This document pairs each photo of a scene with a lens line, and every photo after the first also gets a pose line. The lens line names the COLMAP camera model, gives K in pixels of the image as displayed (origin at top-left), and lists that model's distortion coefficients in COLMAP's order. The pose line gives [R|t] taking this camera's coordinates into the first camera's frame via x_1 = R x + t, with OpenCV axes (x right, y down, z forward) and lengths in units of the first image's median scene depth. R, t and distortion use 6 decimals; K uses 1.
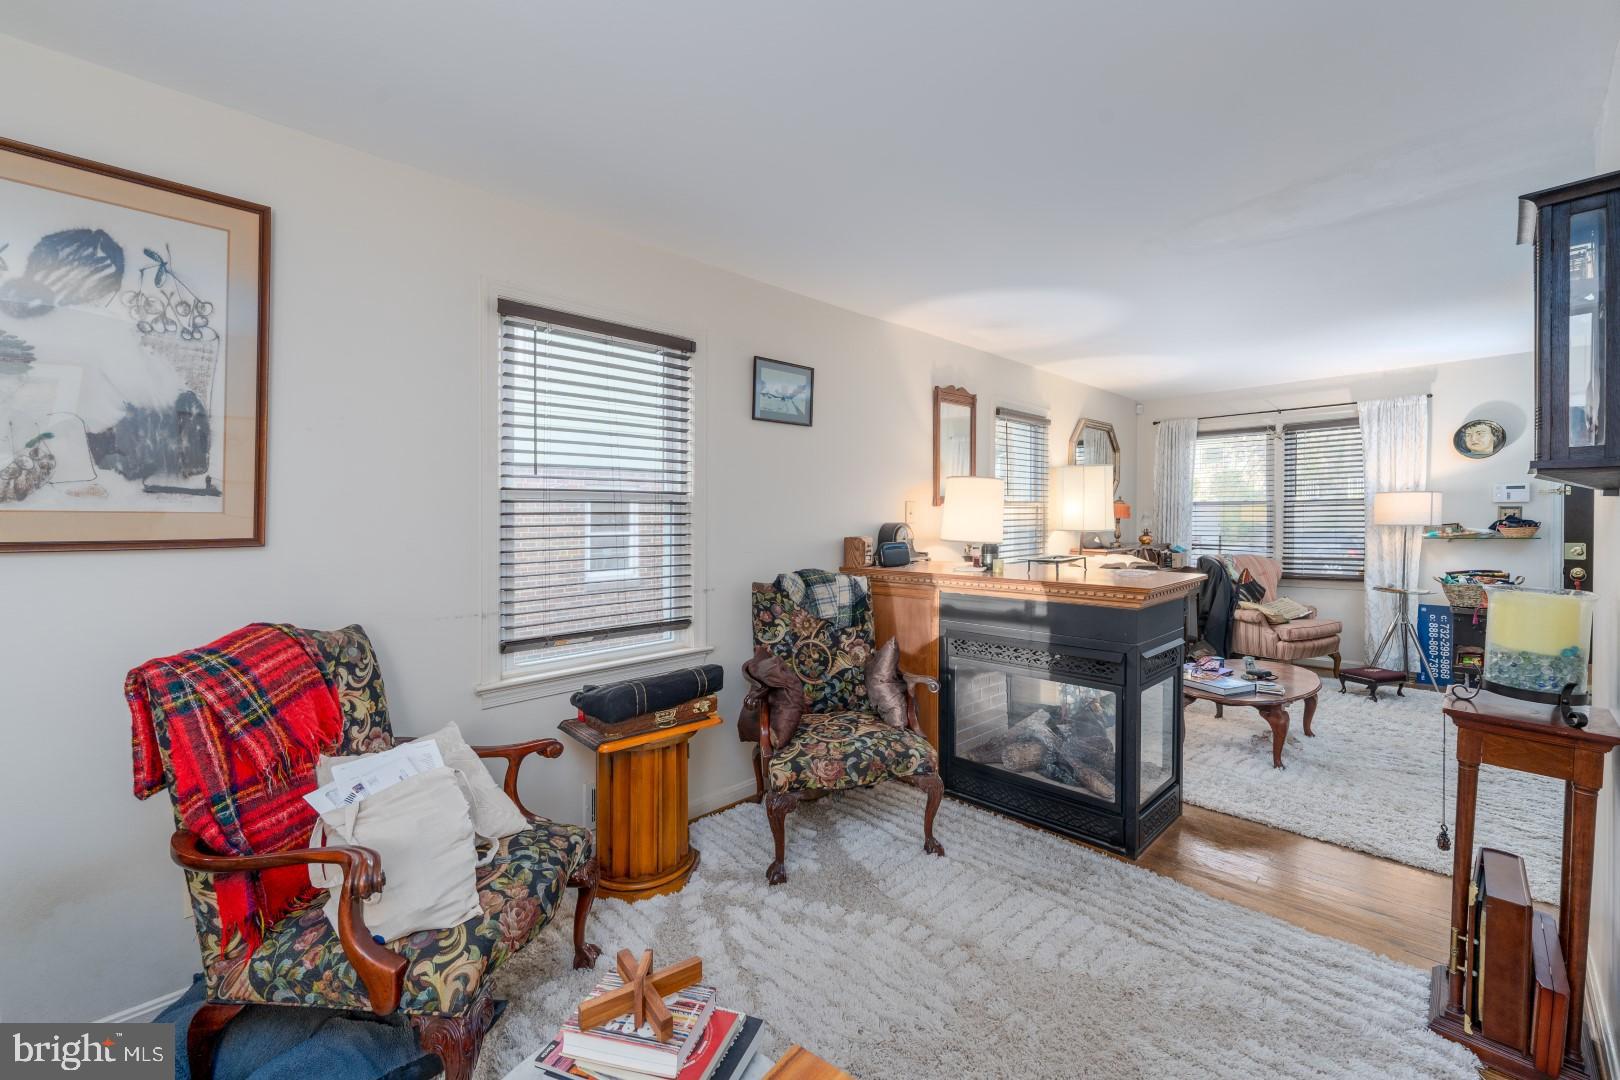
lens RADIAL K [[667.5, 0, 810.0], [0, 667.5, 540.0], [0, 0, 1]] dist [-0.001189, -0.000322]
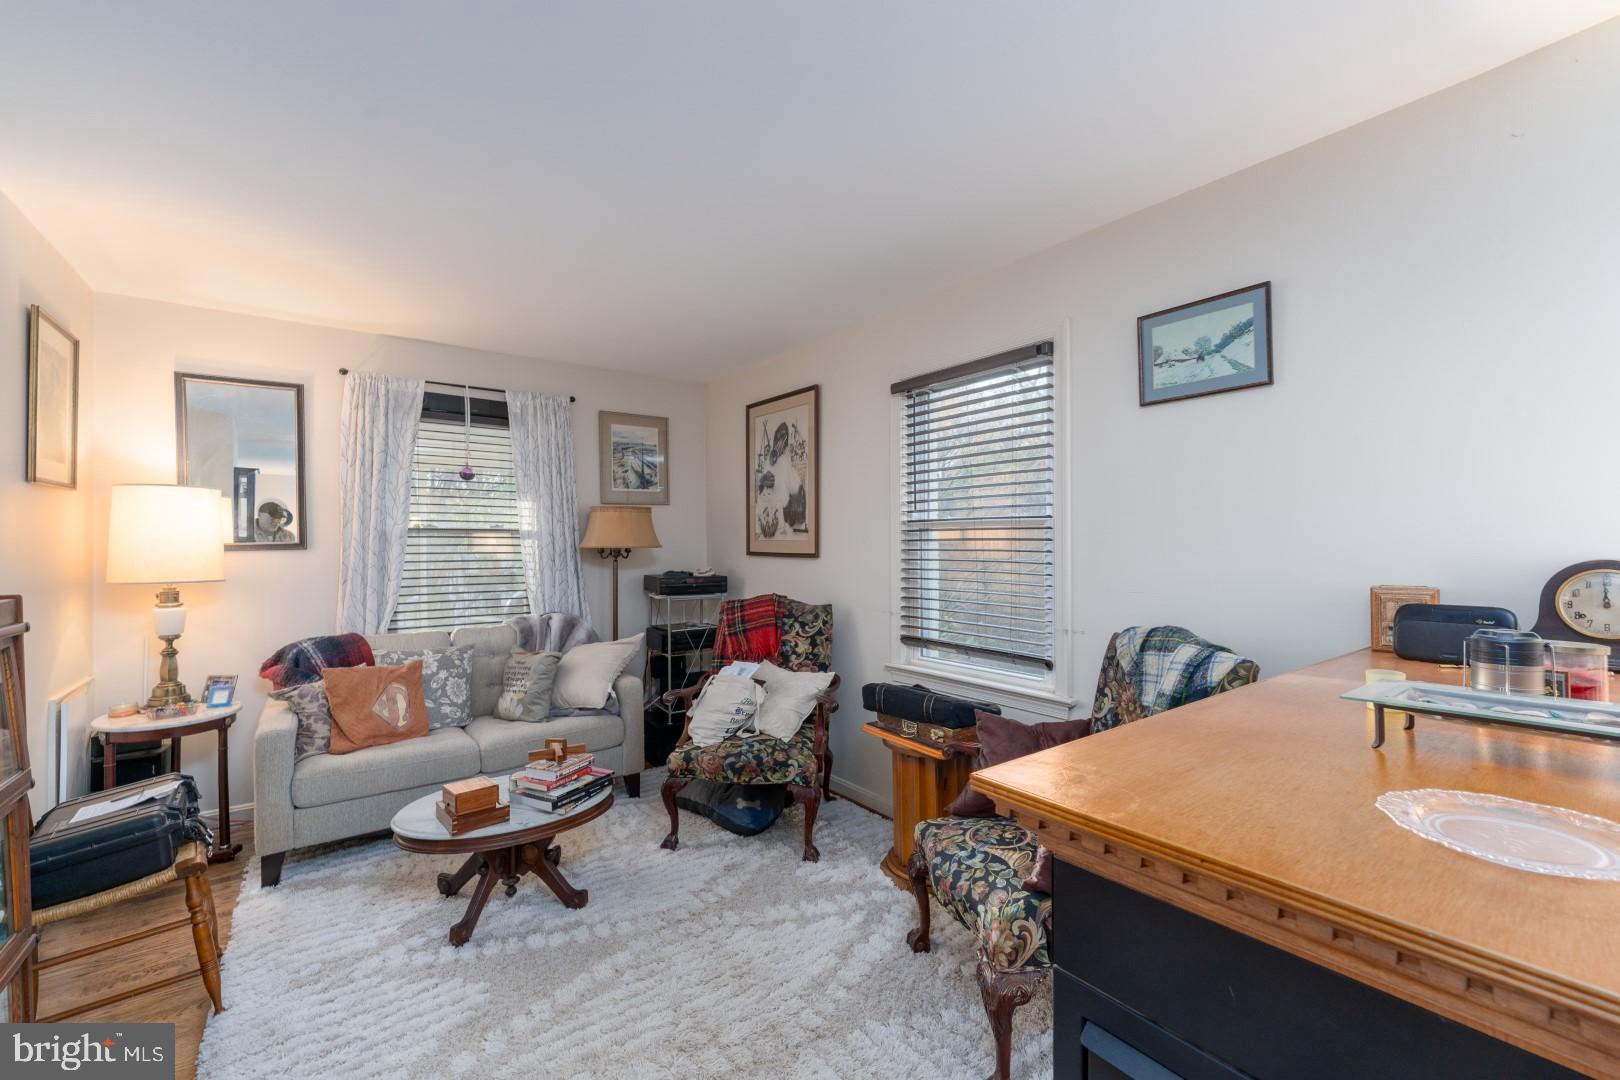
lens RADIAL K [[652.5, 0, 810.0], [0, 652.5, 540.0], [0, 0, 1]] dist [-0.000372, -0.000118]
pose [[-0.130221, 0.000725, -0.991485, 0.406934], [-0.029425, 0.999556, 0.004595, -0.019022], [0.991048, 0.029773, -0.130142, 0.462056]]
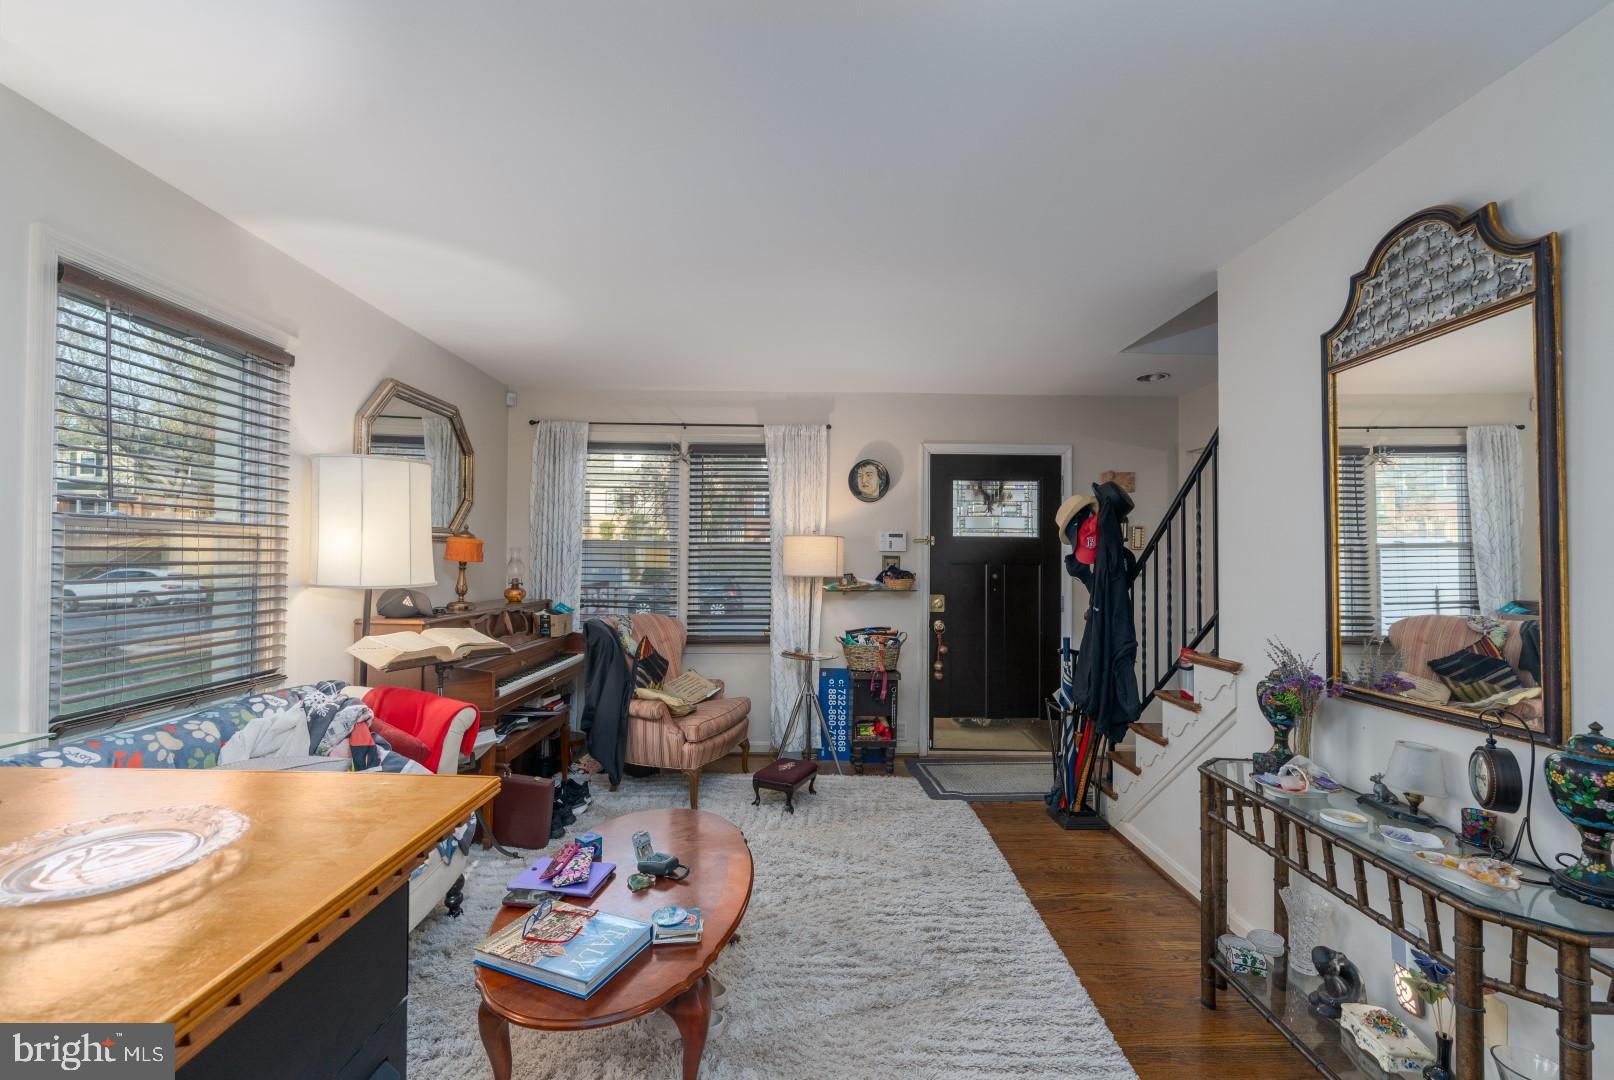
lens RADIAL K [[684.8, 0, 807.0], [0, 684.8, 540.0], [0, 0, 1]] dist [-0.000644, 0.000080]
pose [[0.696333, 0.037308, 0.716749, 0.273997], [0.006847, 0.998257, -0.058613, -0.016706], [-0.717686, 0.045722, 0.694864, 0.405329]]
